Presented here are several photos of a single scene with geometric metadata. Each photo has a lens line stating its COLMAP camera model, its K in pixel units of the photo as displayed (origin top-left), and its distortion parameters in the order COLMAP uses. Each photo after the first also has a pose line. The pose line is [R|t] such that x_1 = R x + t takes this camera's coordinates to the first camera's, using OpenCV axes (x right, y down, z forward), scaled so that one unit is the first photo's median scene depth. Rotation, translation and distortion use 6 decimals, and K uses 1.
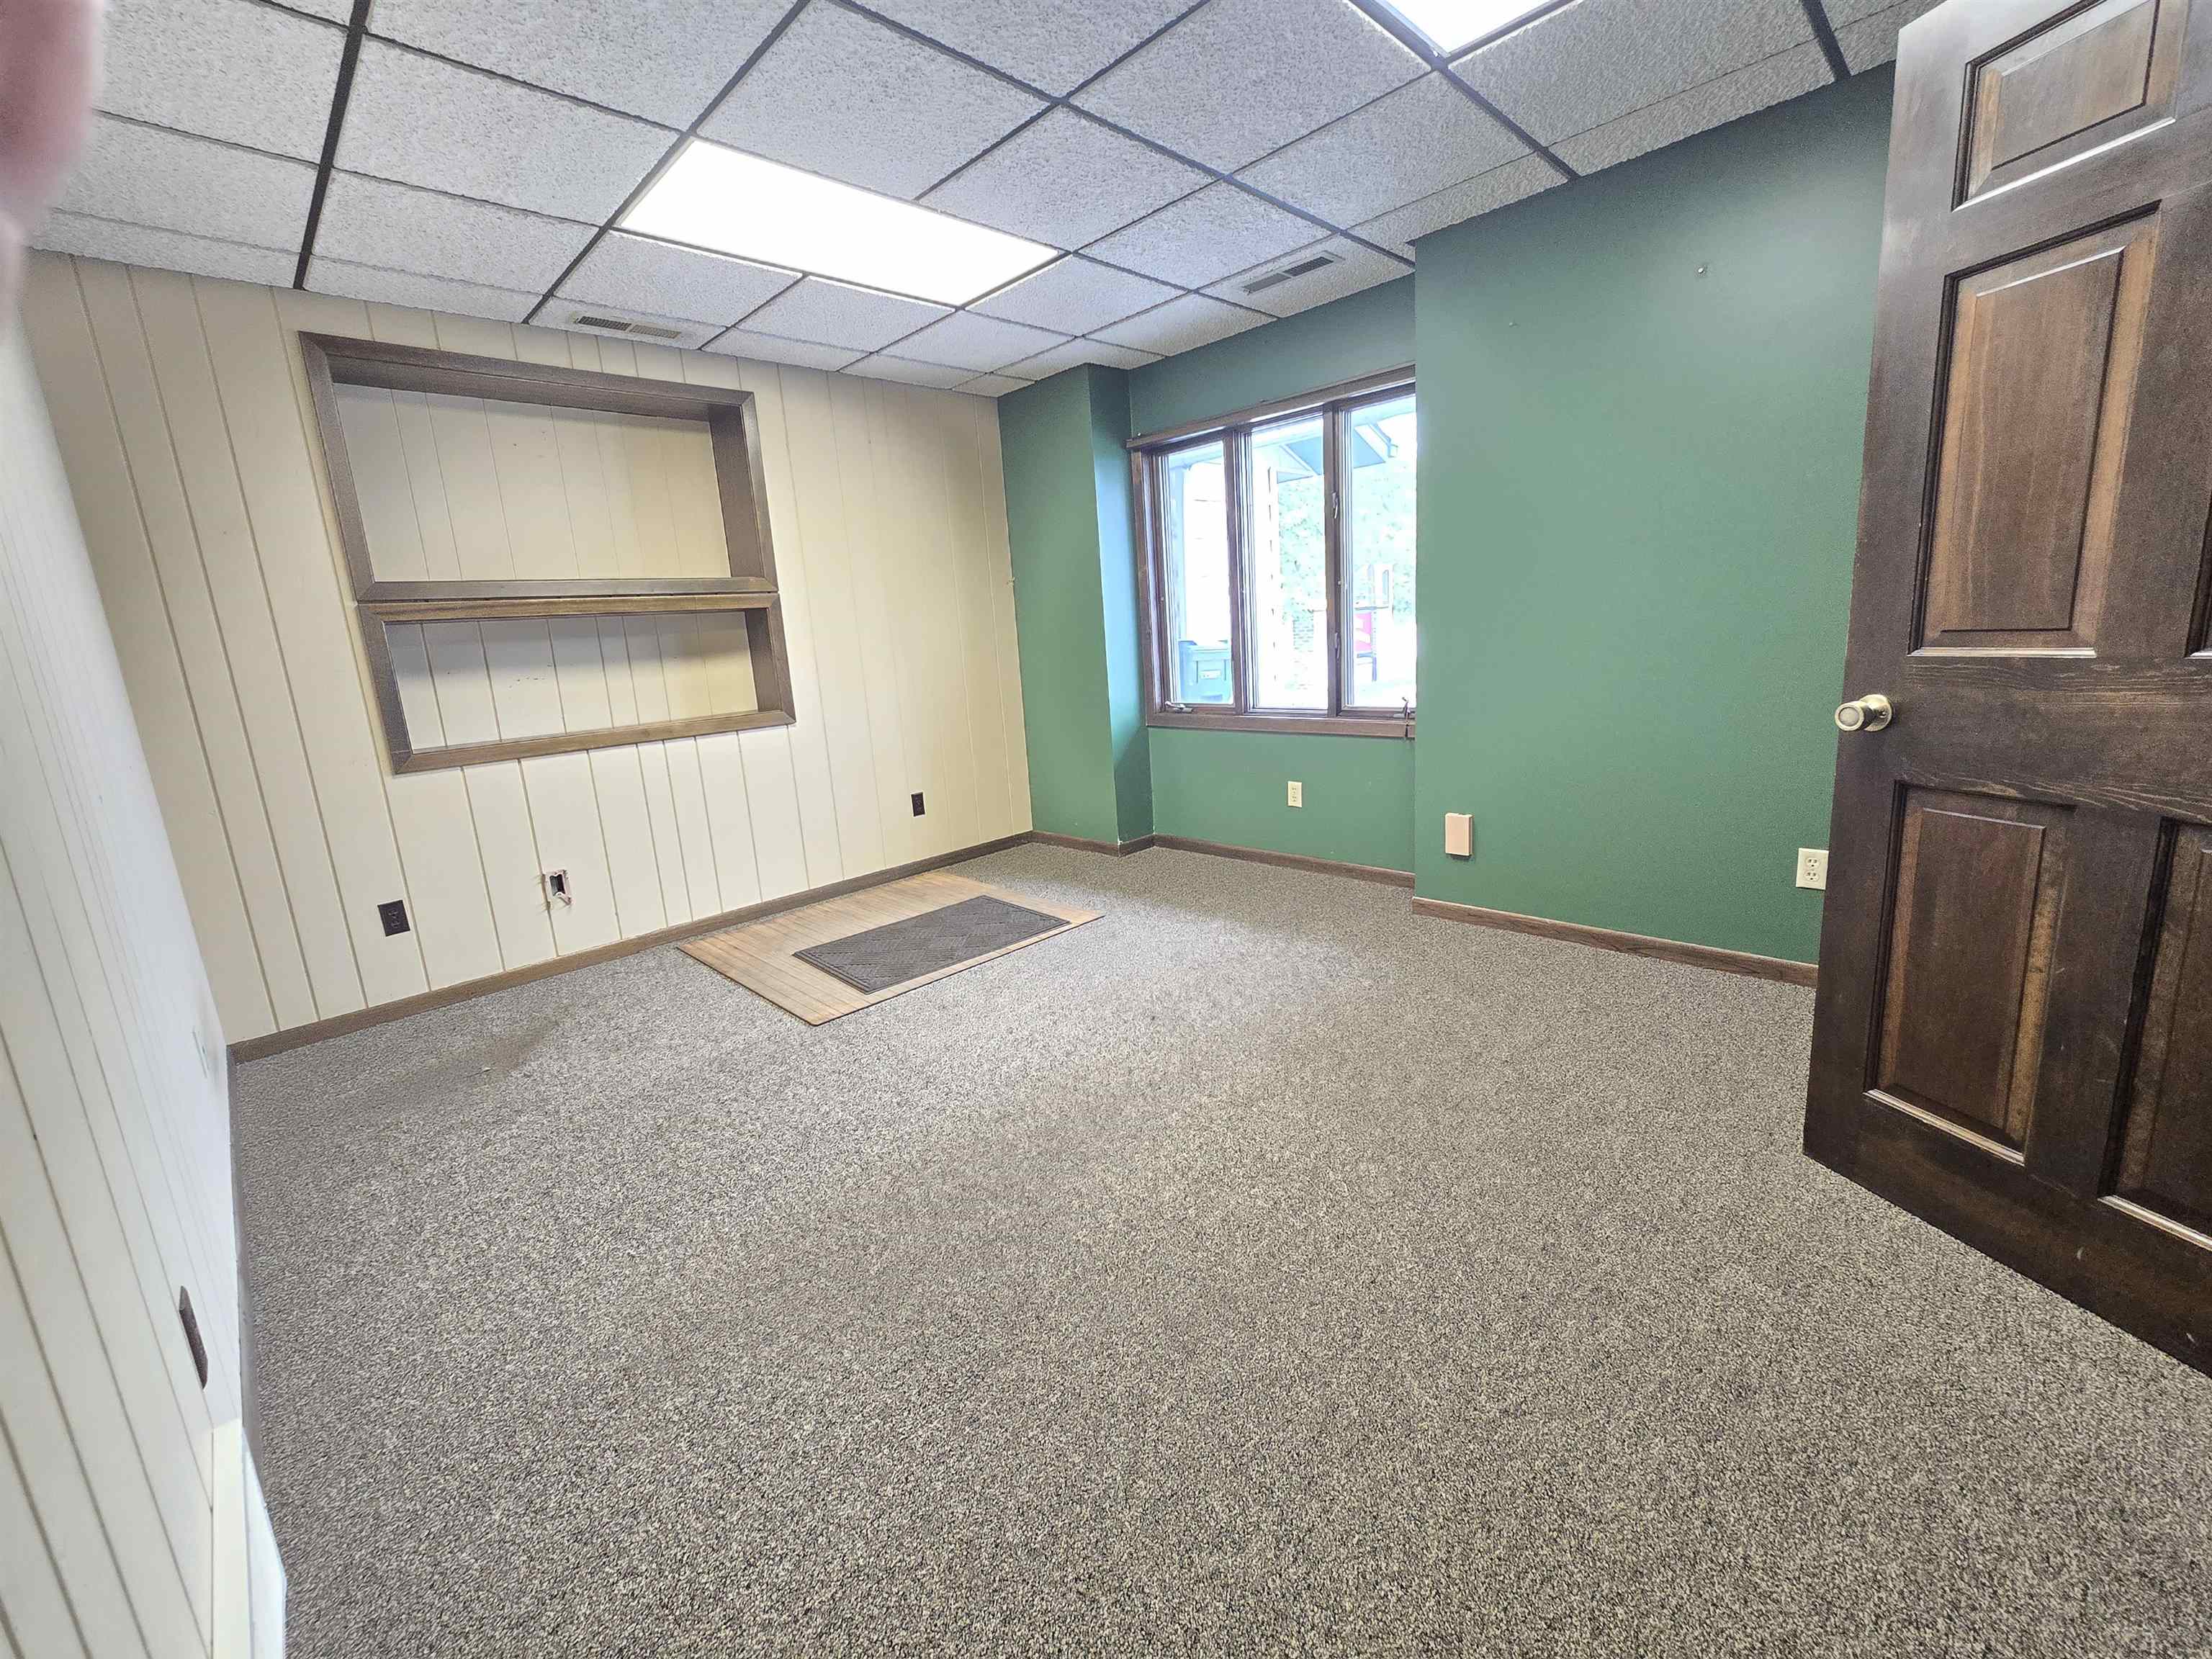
lens RADIAL K [[900.9, 0, 1071.8], [0, 900.9, 798.3], [0, 0, 1]] dist [-0.002090, 0.000195]
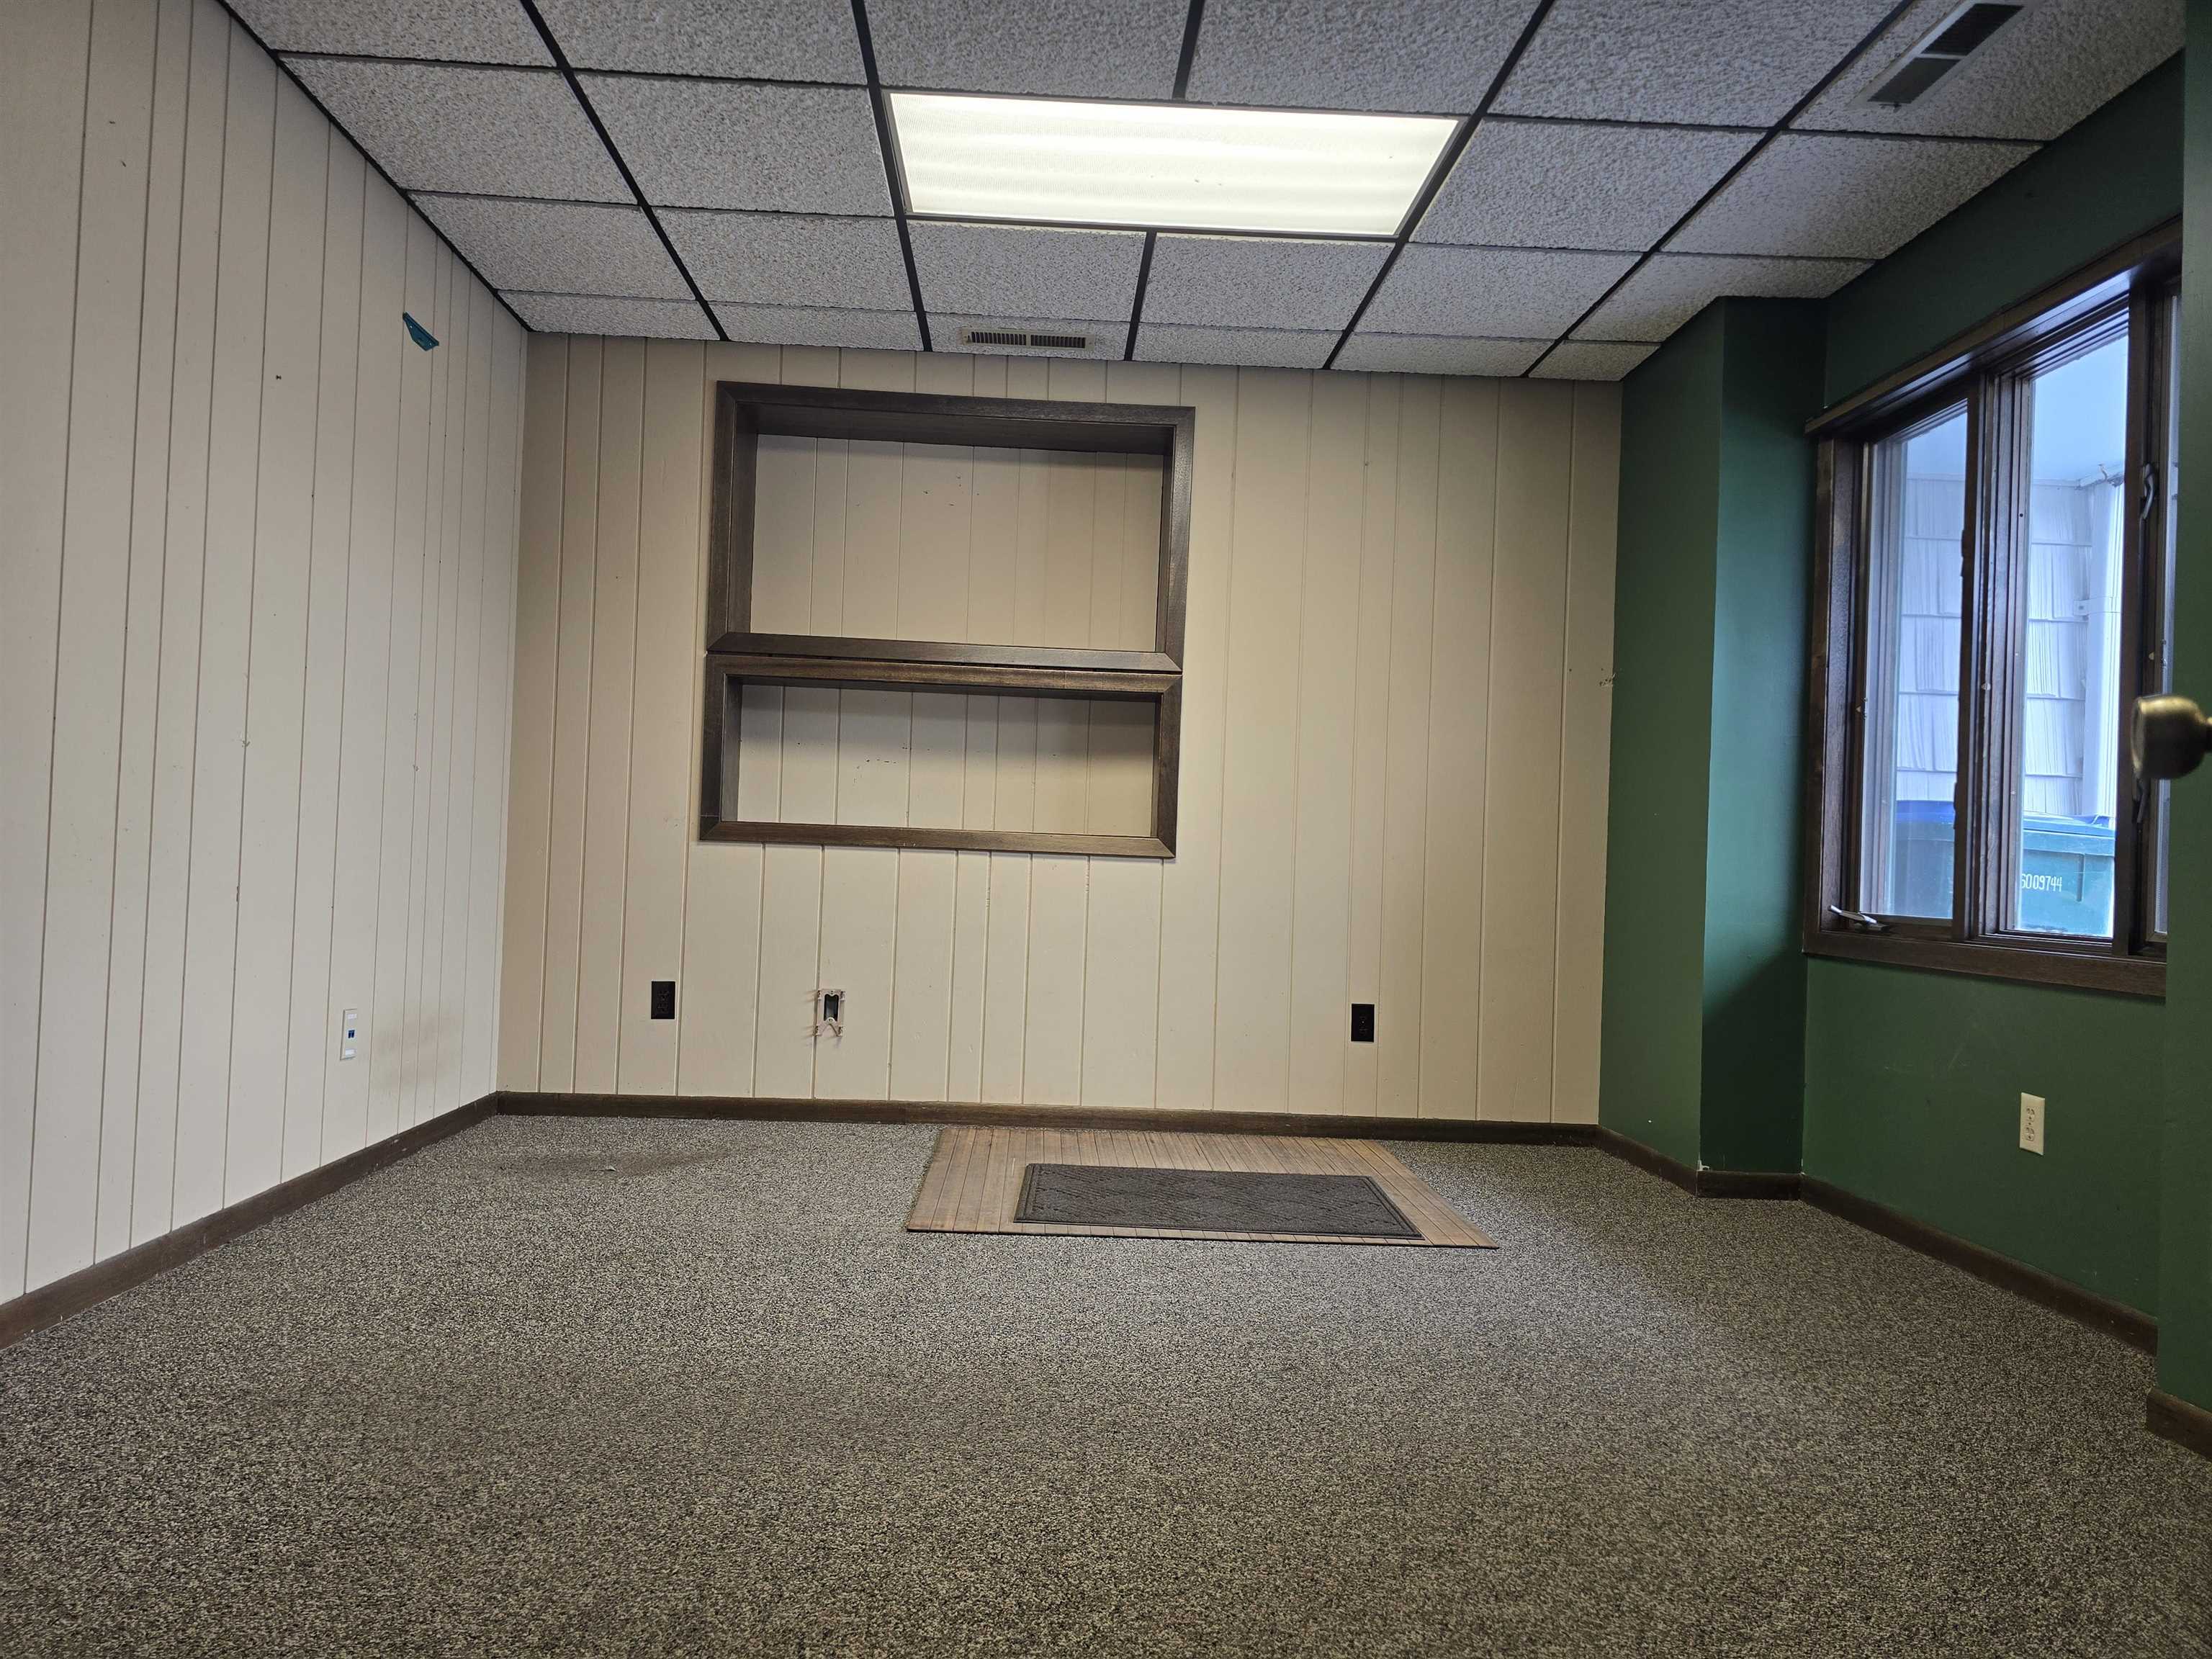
lens RADIAL K [[1480.3, 0, 1095.2], [0, 1480.3, 829.6], [0, 0, 1]] dist [0.049947, -0.025679]
pose [[0.735757, 0.079501, -0.672563, 0.446097], [-0.212677, 0.969971, -0.118003, 0.045695], [0.642986, 0.229860, 0.730571, 0.146821]]
